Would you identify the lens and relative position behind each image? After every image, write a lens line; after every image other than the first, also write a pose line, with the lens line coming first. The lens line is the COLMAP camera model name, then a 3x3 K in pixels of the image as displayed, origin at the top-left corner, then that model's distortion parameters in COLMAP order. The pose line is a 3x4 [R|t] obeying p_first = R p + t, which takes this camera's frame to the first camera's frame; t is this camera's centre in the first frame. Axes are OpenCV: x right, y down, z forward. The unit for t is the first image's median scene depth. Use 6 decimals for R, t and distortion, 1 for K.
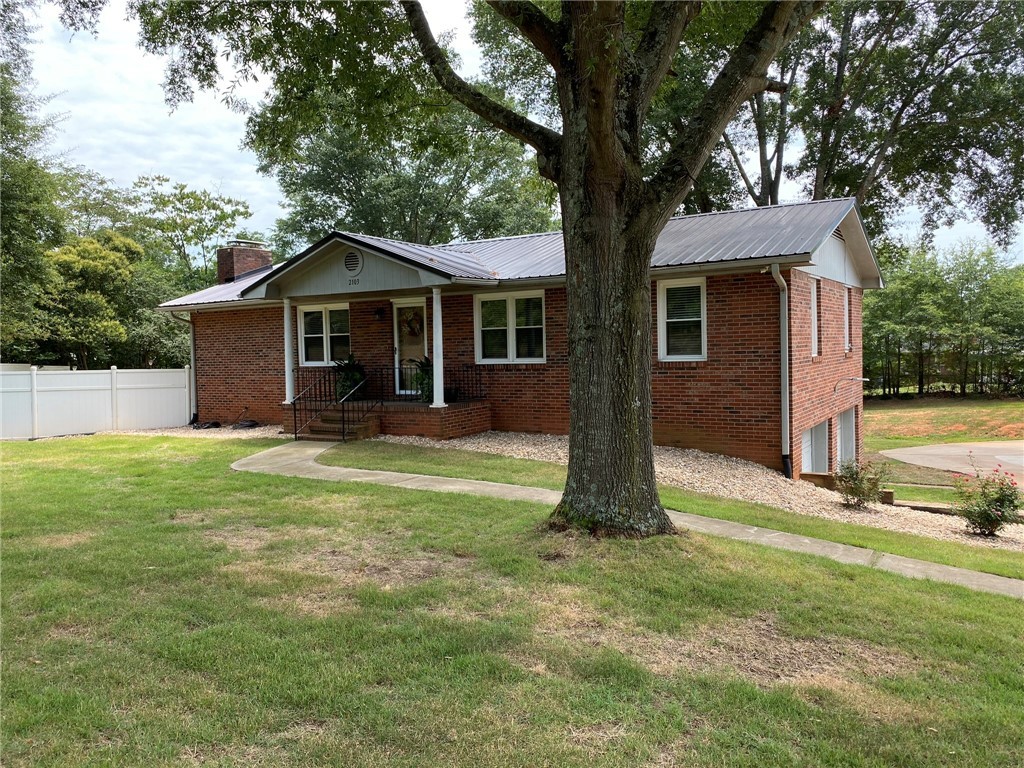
lens RADIAL K [[797.3, 0, 512.0], [0, 797.3, 384.0], [0, 0, 1]] dist [0.003470, -0.002333]
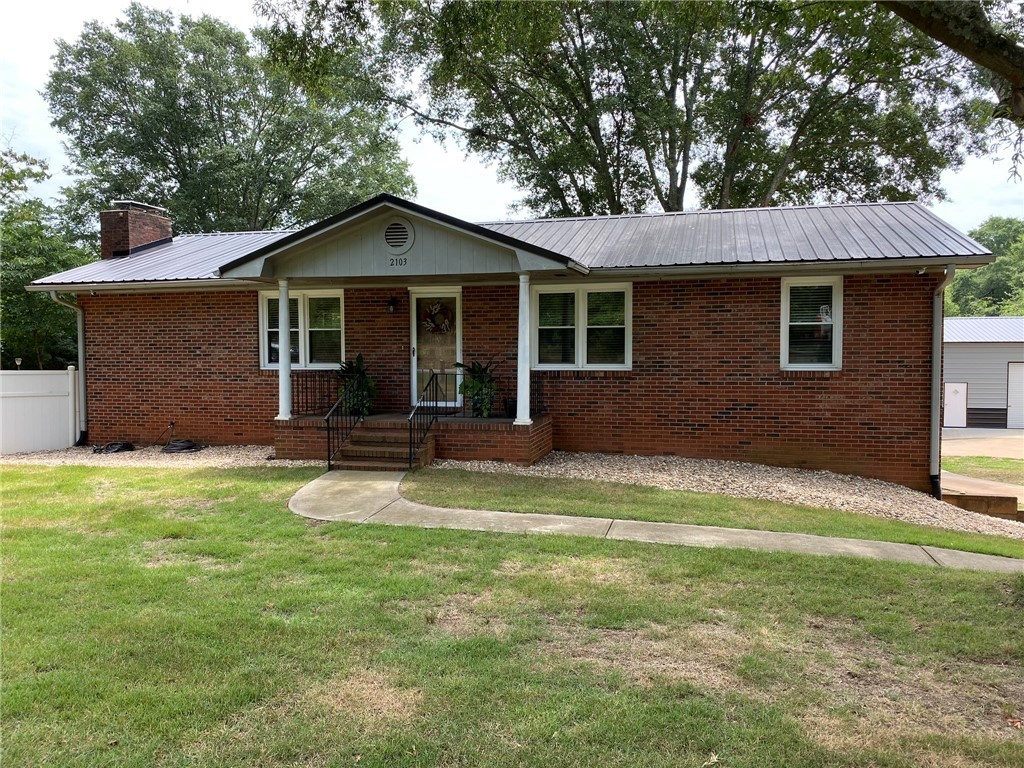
lens RADIAL K [[797.6, 0, 513.6], [0, 797.6, 386.1], [0, 0, 1]] dist [0.004412, -0.004054]
pose [[0.951288, 0.006216, 0.308242, -0.326616], [-0.005607, 0.999980, -0.002862, -0.006177], [-0.308253, 0.000994, 0.951304, 0.231422]]
